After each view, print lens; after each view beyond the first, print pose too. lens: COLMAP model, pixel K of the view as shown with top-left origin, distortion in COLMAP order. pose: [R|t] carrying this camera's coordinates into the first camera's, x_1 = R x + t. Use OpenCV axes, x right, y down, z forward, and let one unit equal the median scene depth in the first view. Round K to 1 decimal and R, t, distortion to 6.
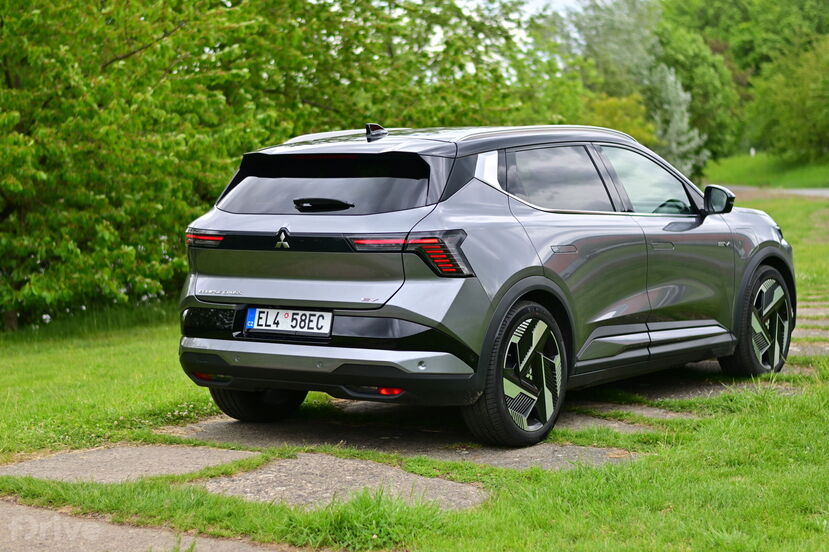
lens RADIAL K [[1854.4, 0, 415.9], [0, 1854.4, 273.0], [0, 0, 1]] dist [-0.056165, 0.000000]
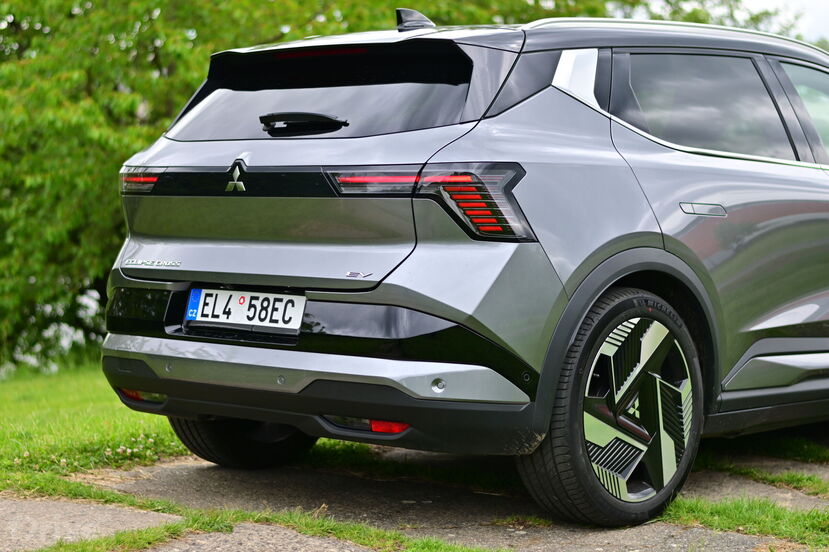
lens RADIAL K [[1854.4, 0, 412.6], [0, 1854.4, 276.1], [0, 0, 1]] dist [-0.056165, 0.000000]
pose [[0.989360, 0.024972, -0.143331, 0.075640], [-0.027953, 0.999432, -0.018816, 0.024619], [0.142780, 0.022622, 0.989496, 0.386182]]
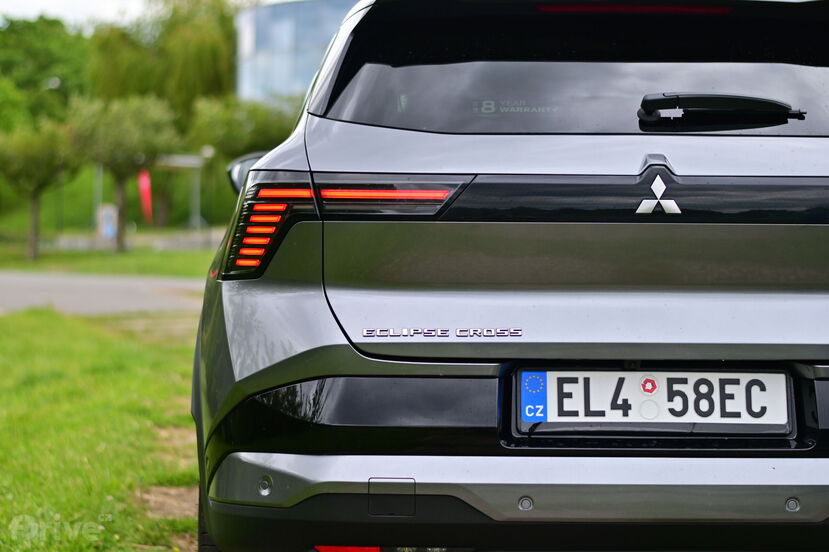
lens RADIAL K [[1854.4, 0, 413.8], [0, 1854.4, 275.9], [0, 0, 1]] dist [-0.056165, 0.000000]
pose [[0.815708, 0.001650, 0.578462, -0.338283], [0.022052, 0.999180, -0.033947, 0.011605], [-0.578043, 0.040447, 0.815003, 0.696733]]
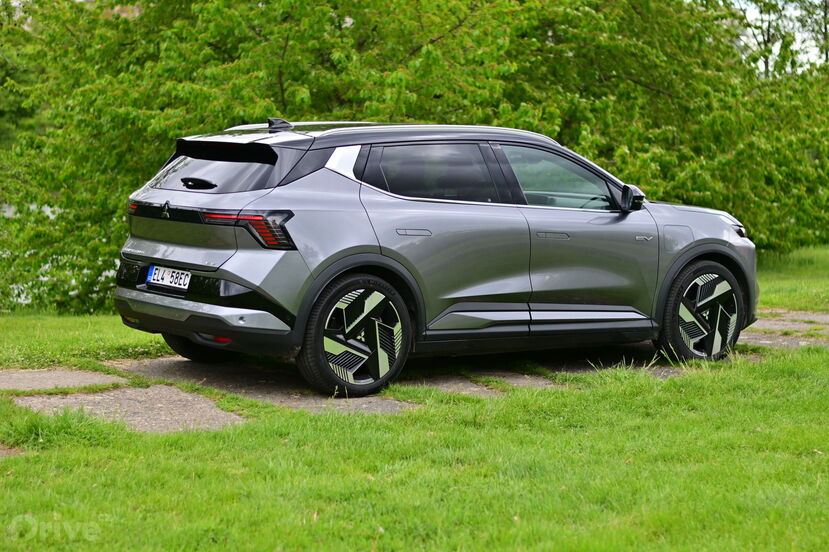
lens RADIAL K [[1854.4, 0, 412.8], [0, 1854.4, 278.6], [0, 0, 1]] dist [-0.056165, 0.000000]
pose [[0.947496, 0.065660, -0.312953, 0.460372], [-0.060221, 0.997819, 0.027024, -0.015869], [0.314045, -0.006759, 0.949384, -0.107760]]
